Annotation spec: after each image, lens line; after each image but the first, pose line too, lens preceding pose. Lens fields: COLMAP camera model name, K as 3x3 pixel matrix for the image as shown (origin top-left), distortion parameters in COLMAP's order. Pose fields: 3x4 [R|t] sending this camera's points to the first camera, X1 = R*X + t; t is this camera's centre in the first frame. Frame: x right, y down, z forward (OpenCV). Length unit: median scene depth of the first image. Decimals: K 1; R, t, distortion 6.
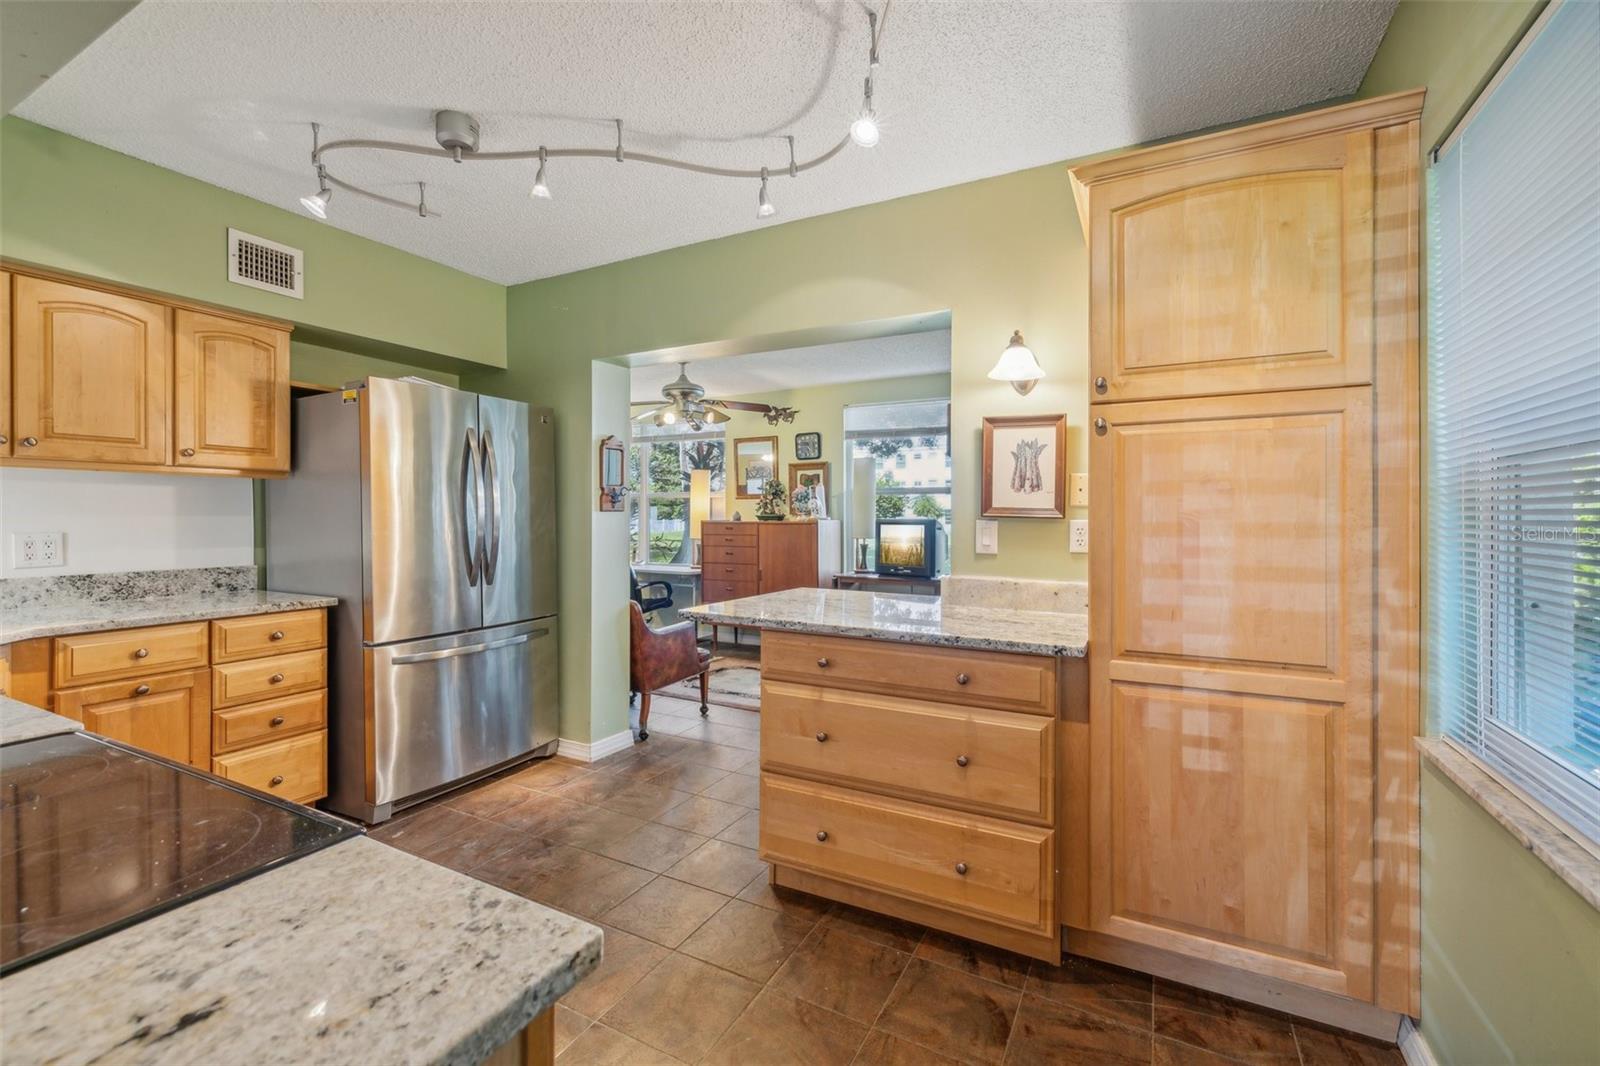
lens RADIAL K [[682.9, 0, 804.1], [0, 682.9, 517.9], [0, 0, 1]] dist [0.002328, -0.001145]
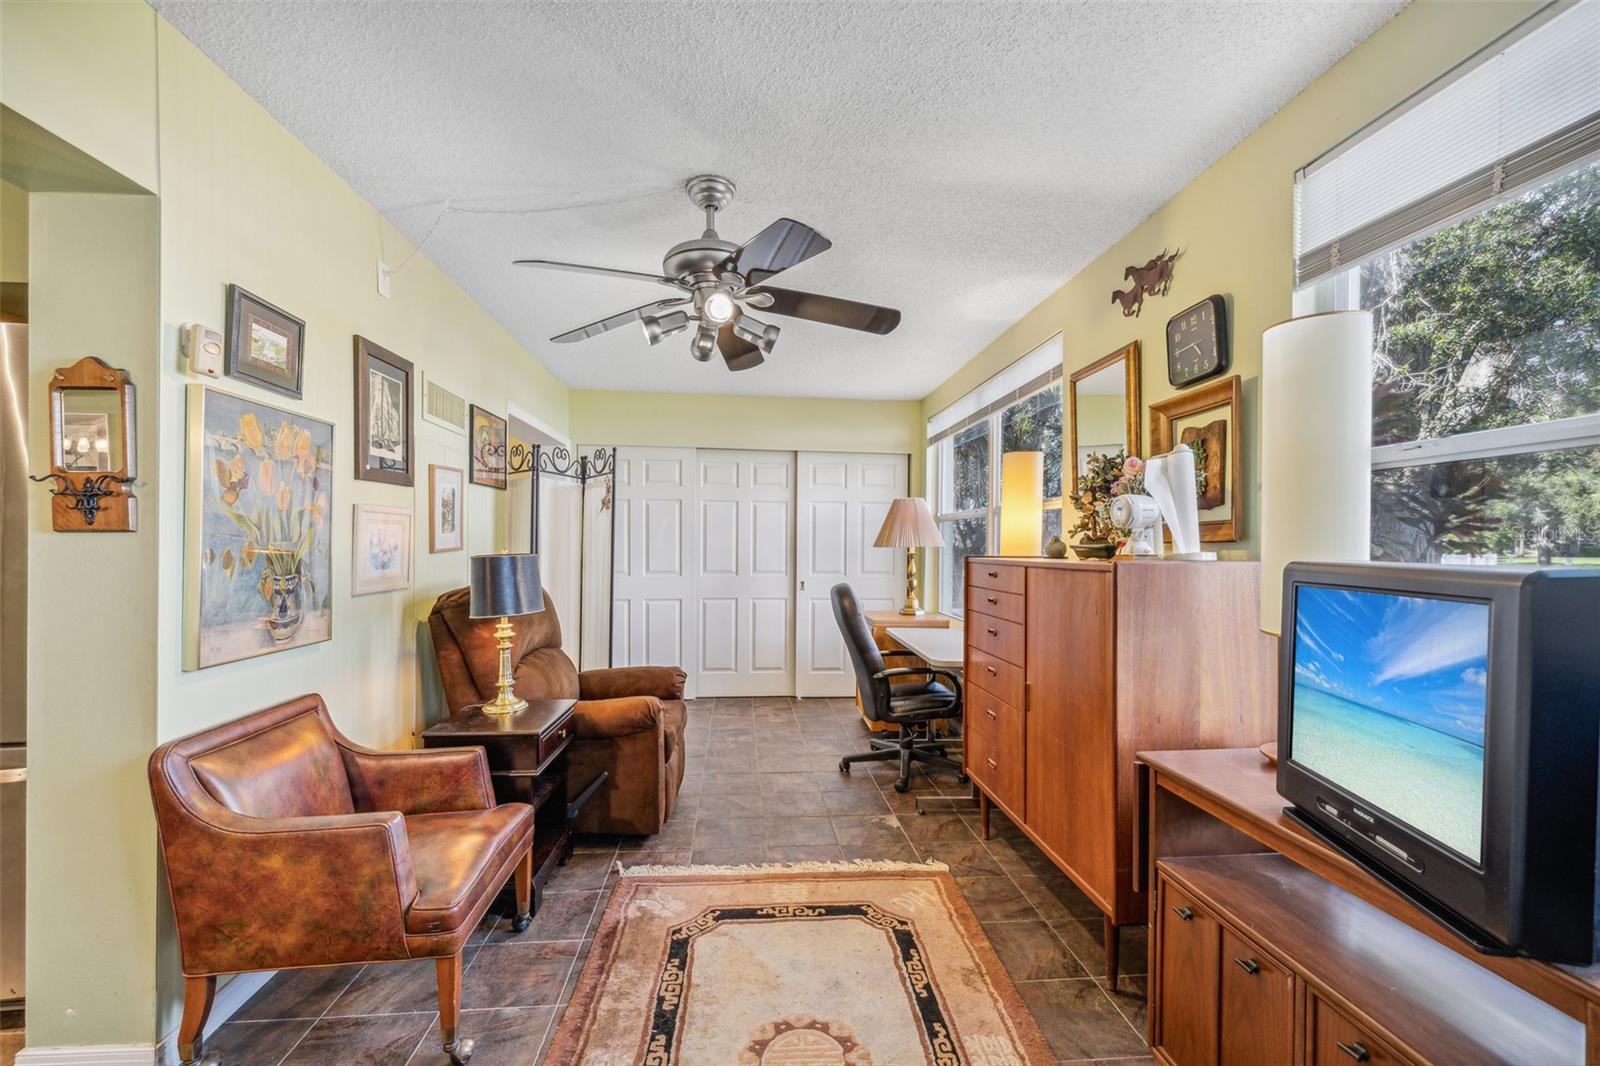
lens RADIAL K [[682.9, 0, 808.4], [0, 682.9, 547.6], [0, 0, 1]] dist [0.002328, -0.001145]
pose [[0.541581, 0.002271, -0.840646, 0.463952], [-0.006934, 0.999974, -0.001766, -0.002006], [0.840620, 0.006786, 0.541583, 1.599187]]
